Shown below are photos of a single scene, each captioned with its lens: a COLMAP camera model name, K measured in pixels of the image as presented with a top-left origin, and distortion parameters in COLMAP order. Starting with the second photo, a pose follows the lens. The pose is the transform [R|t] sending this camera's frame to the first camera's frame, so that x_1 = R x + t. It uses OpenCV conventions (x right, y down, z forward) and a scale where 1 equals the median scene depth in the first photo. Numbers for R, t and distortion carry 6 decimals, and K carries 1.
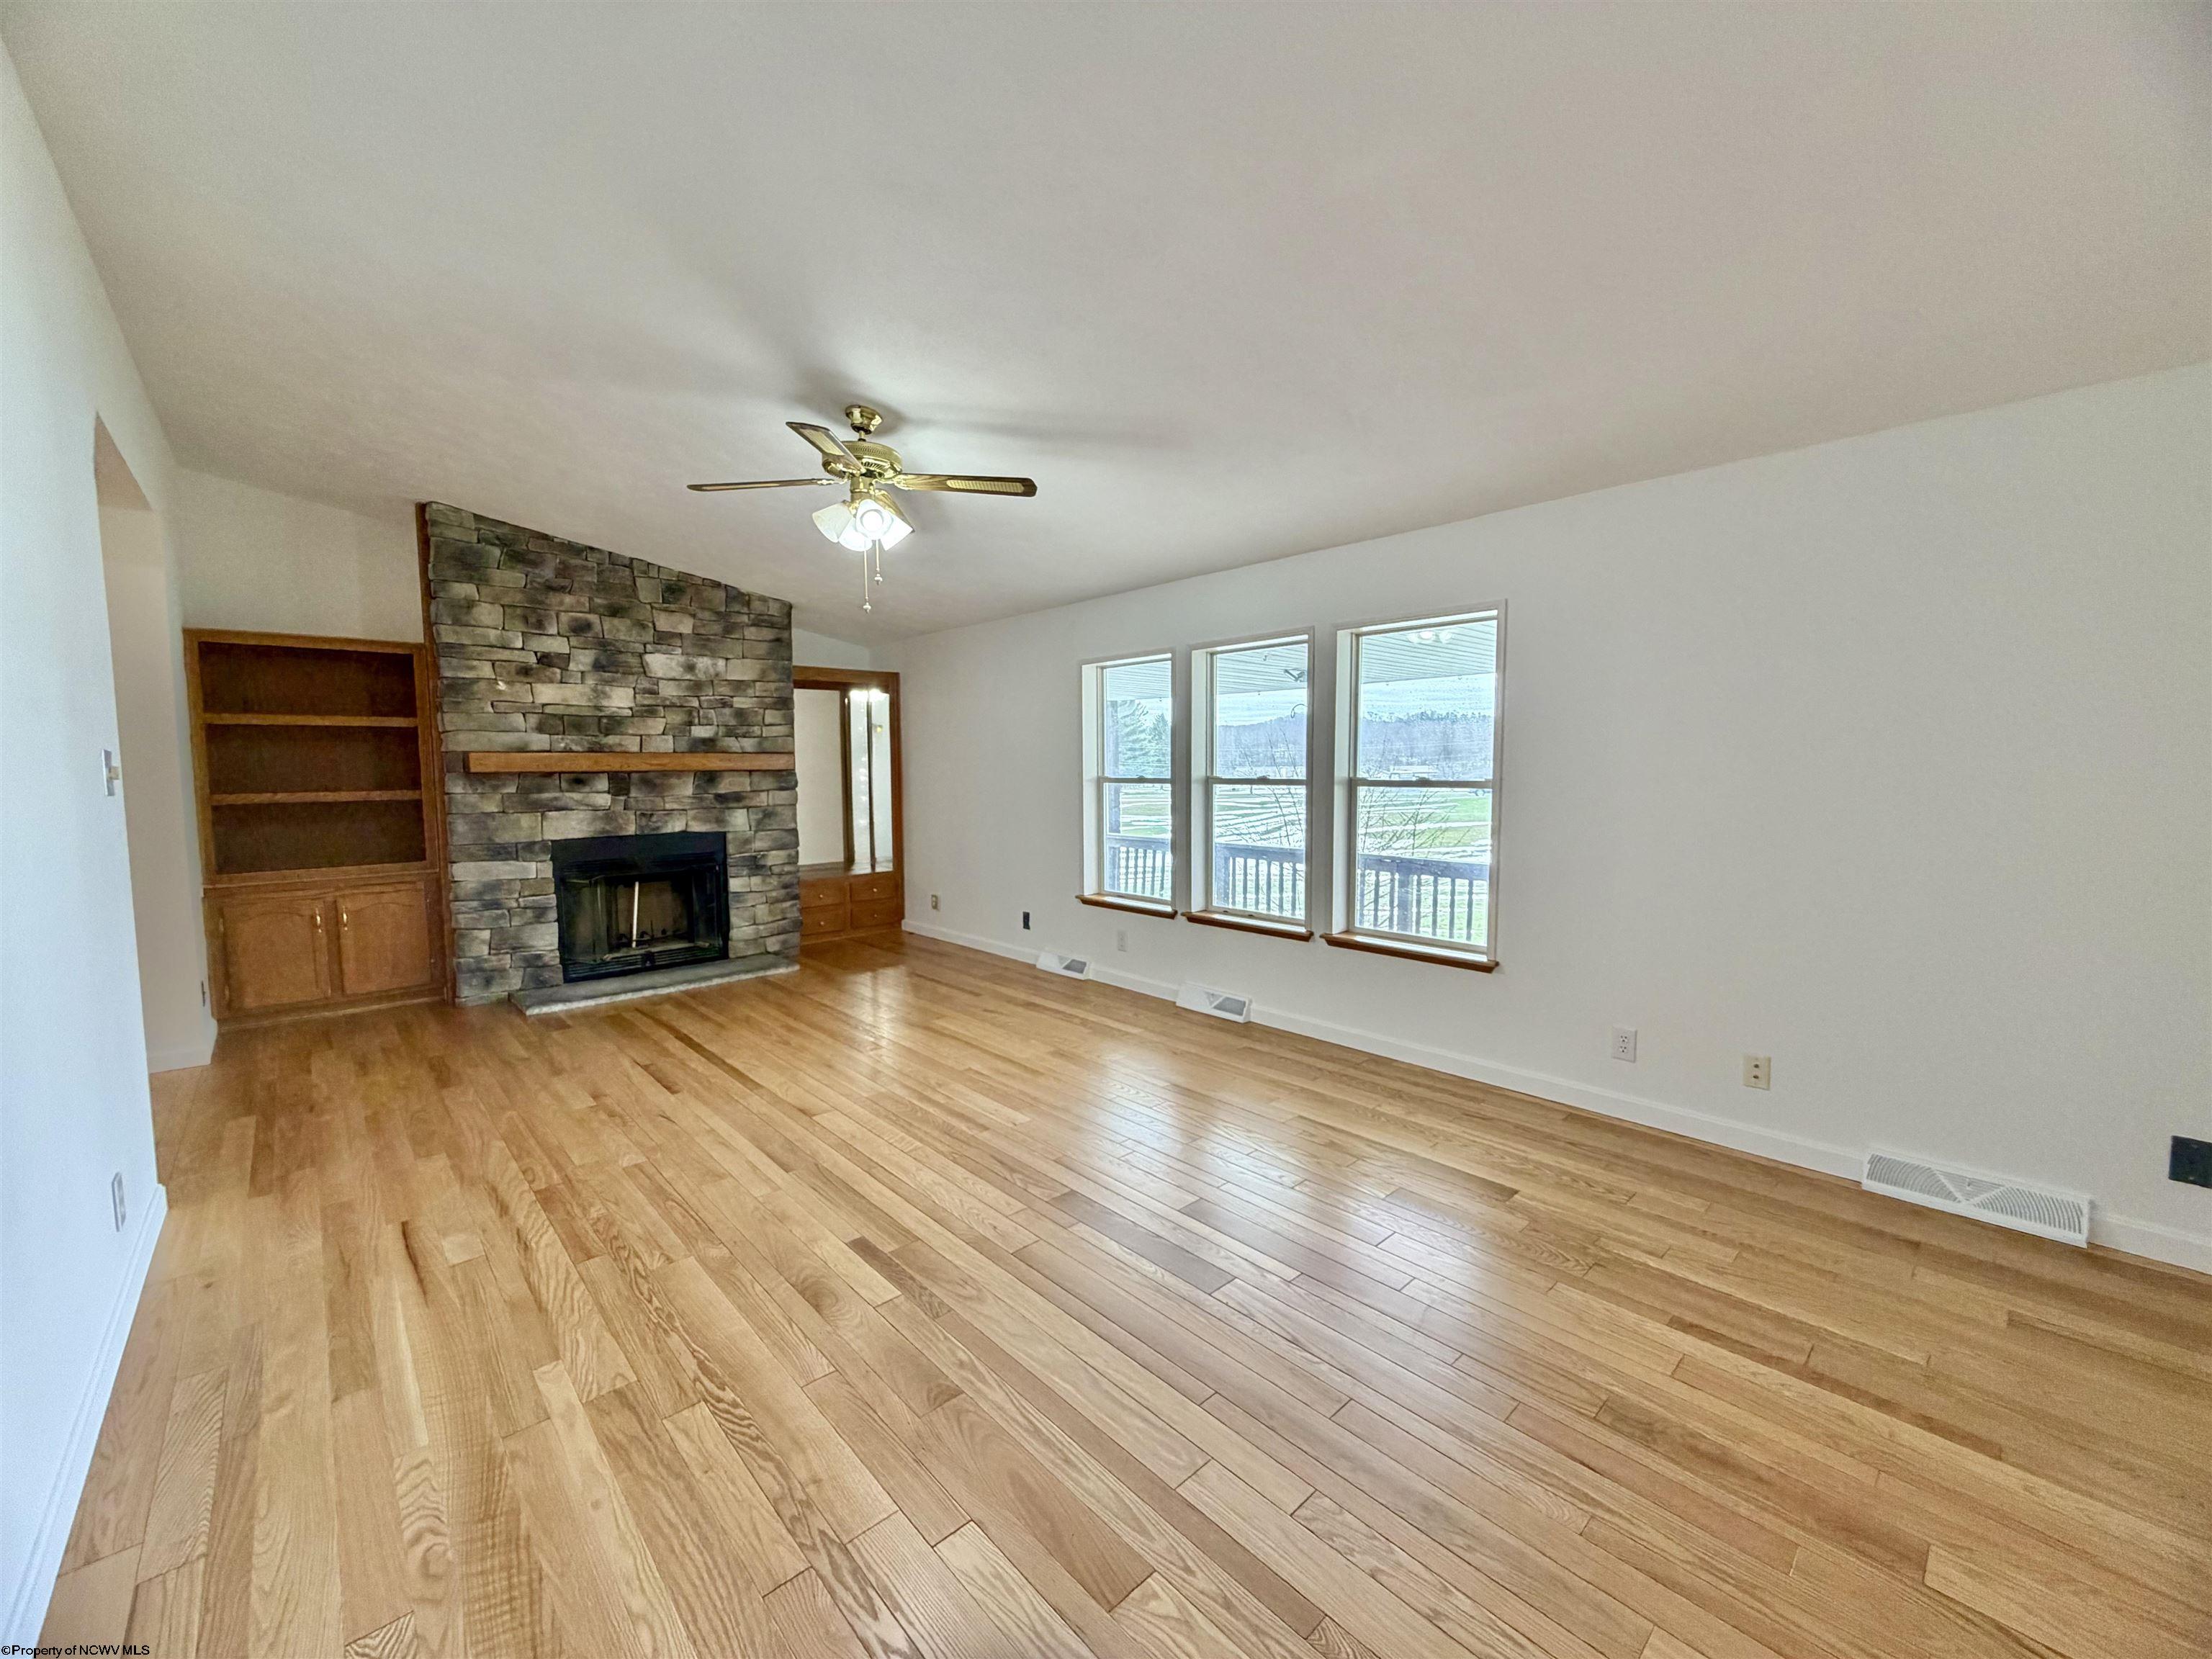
lens RADIAL K [[882.8, 0, 1101.9], [0, 882.8, 831.2], [0, 0, 1]] dist [-0.001061, 0.000290]
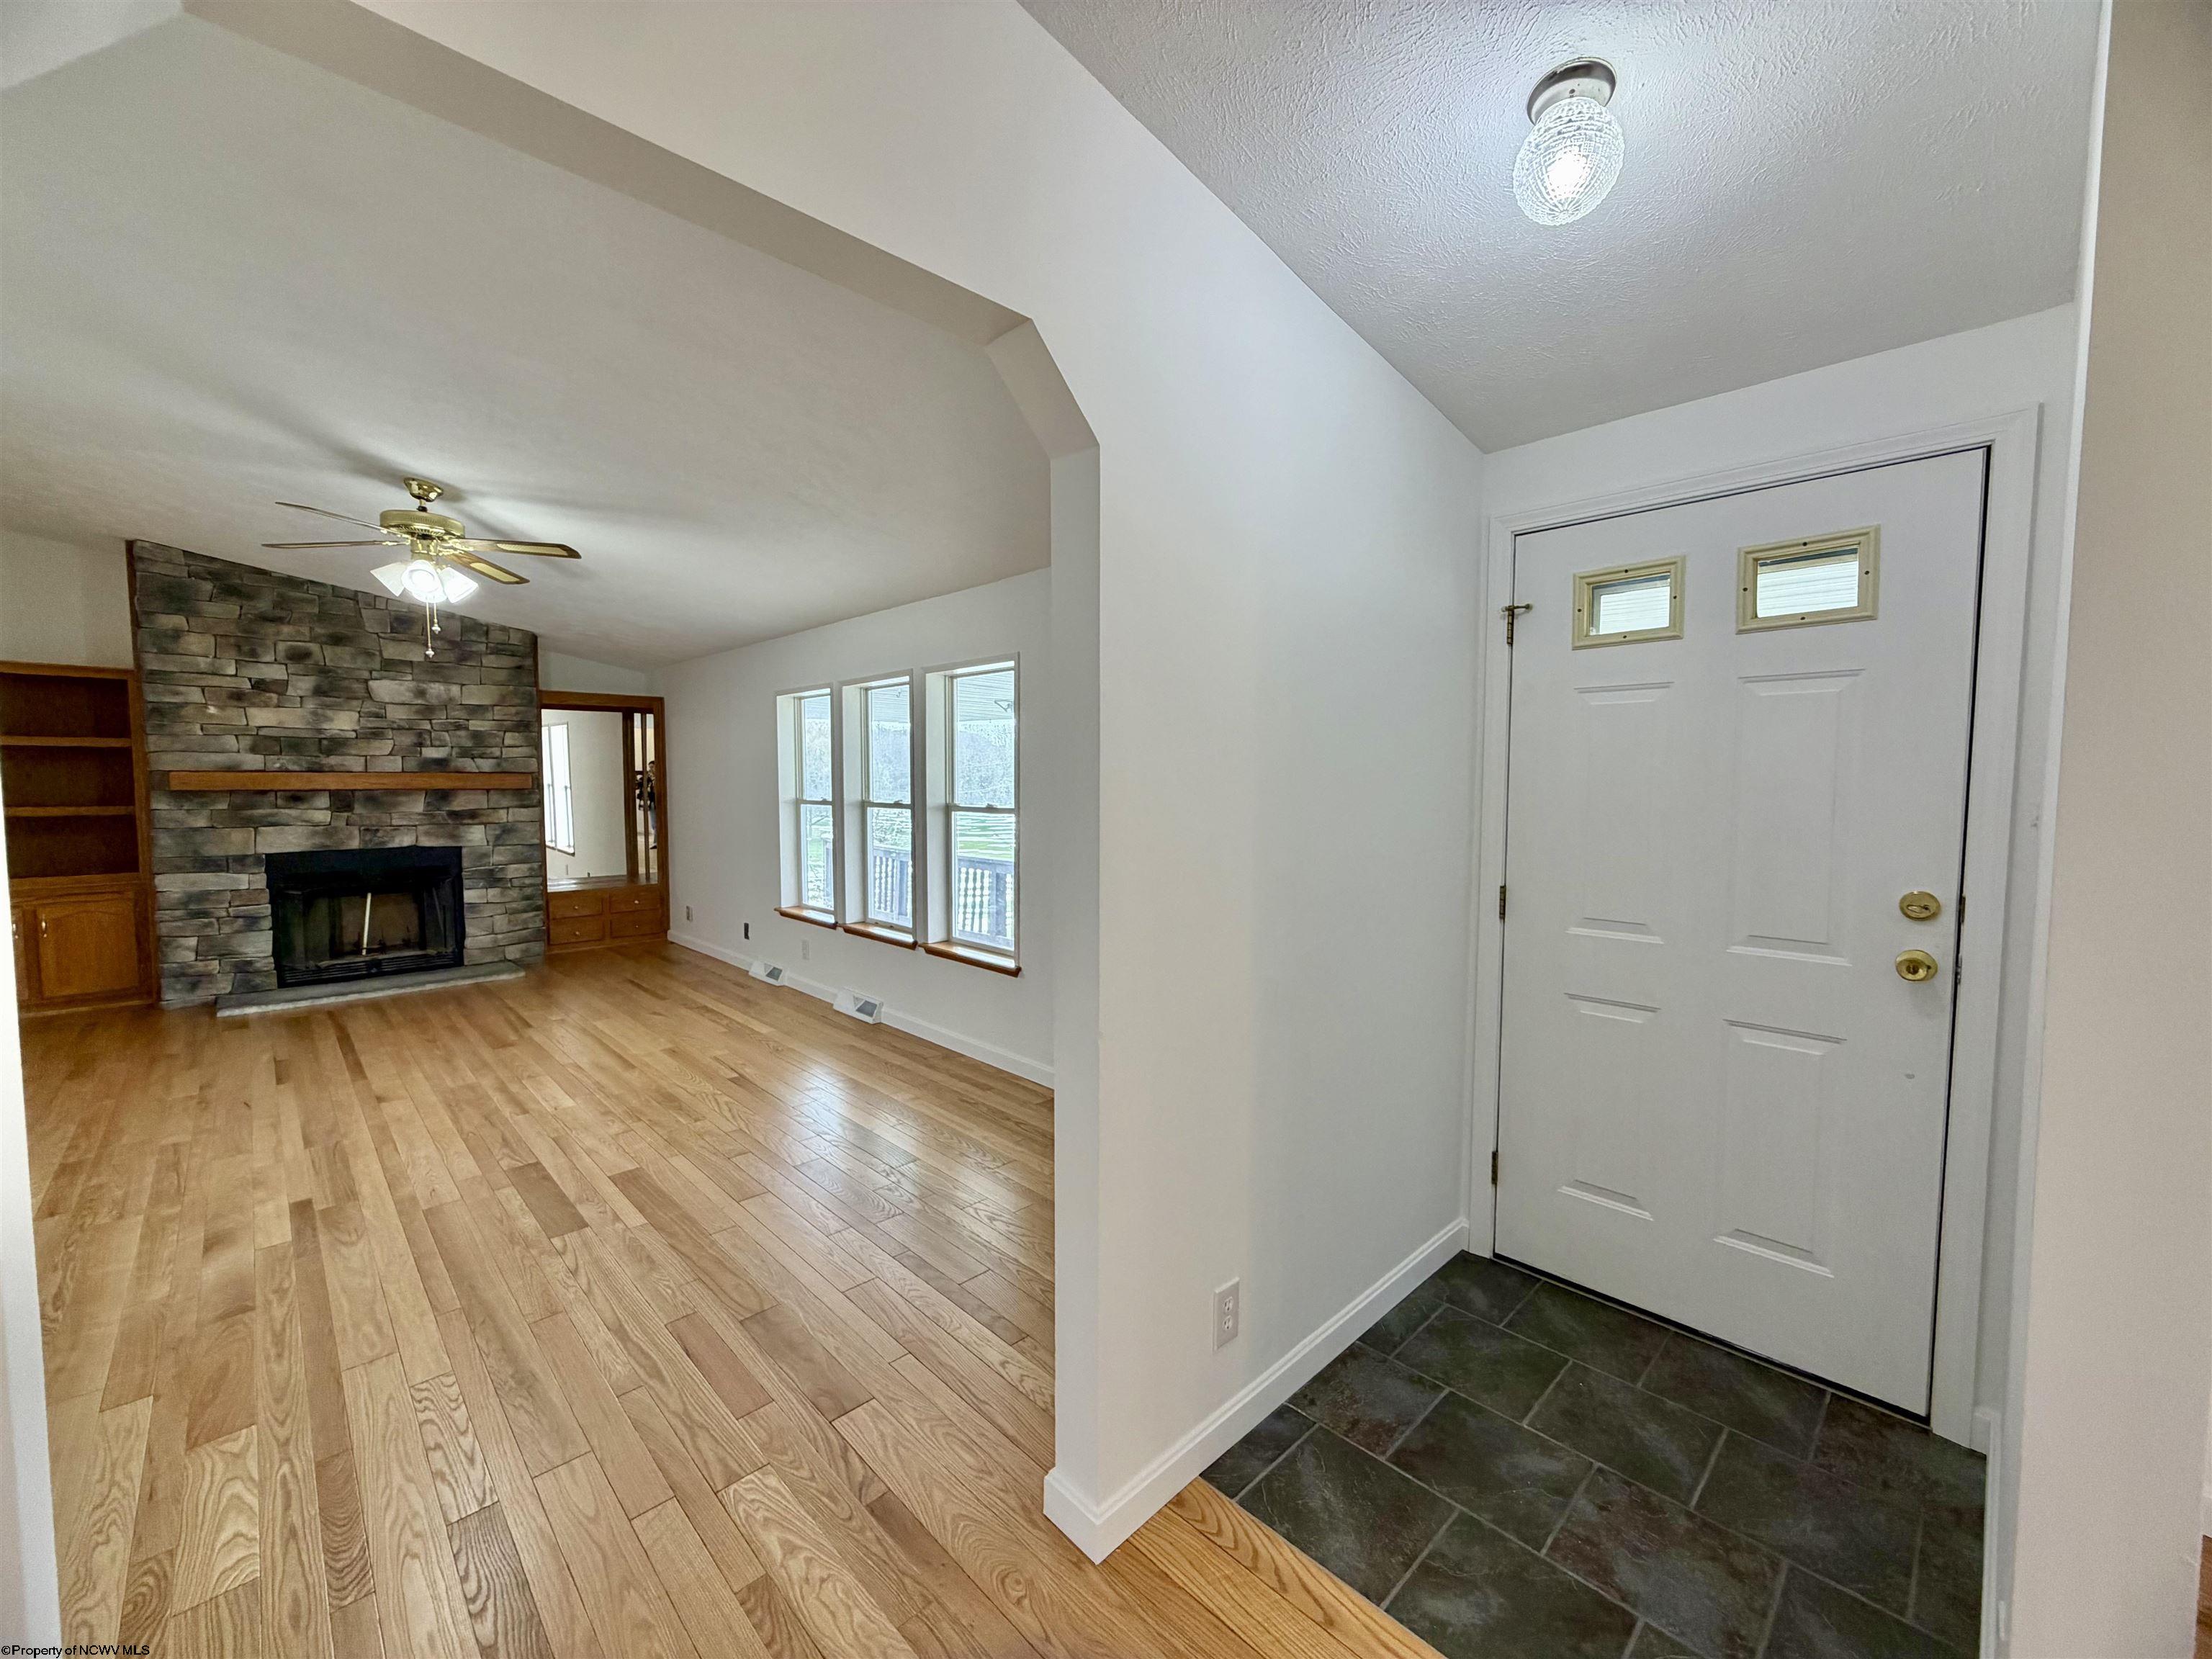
lens RADIAL K [[882.8, 0, 1099.3], [0, 882.8, 829.2], [0, 0, 1]] dist [-0.001061, 0.000290]
pose [[0.999438, 0.007507, 0.032672, 0.368797], [-0.006952, 0.999831, -0.017048, -0.008584], [-0.032795, 0.016811, 0.999321, -0.106733]]
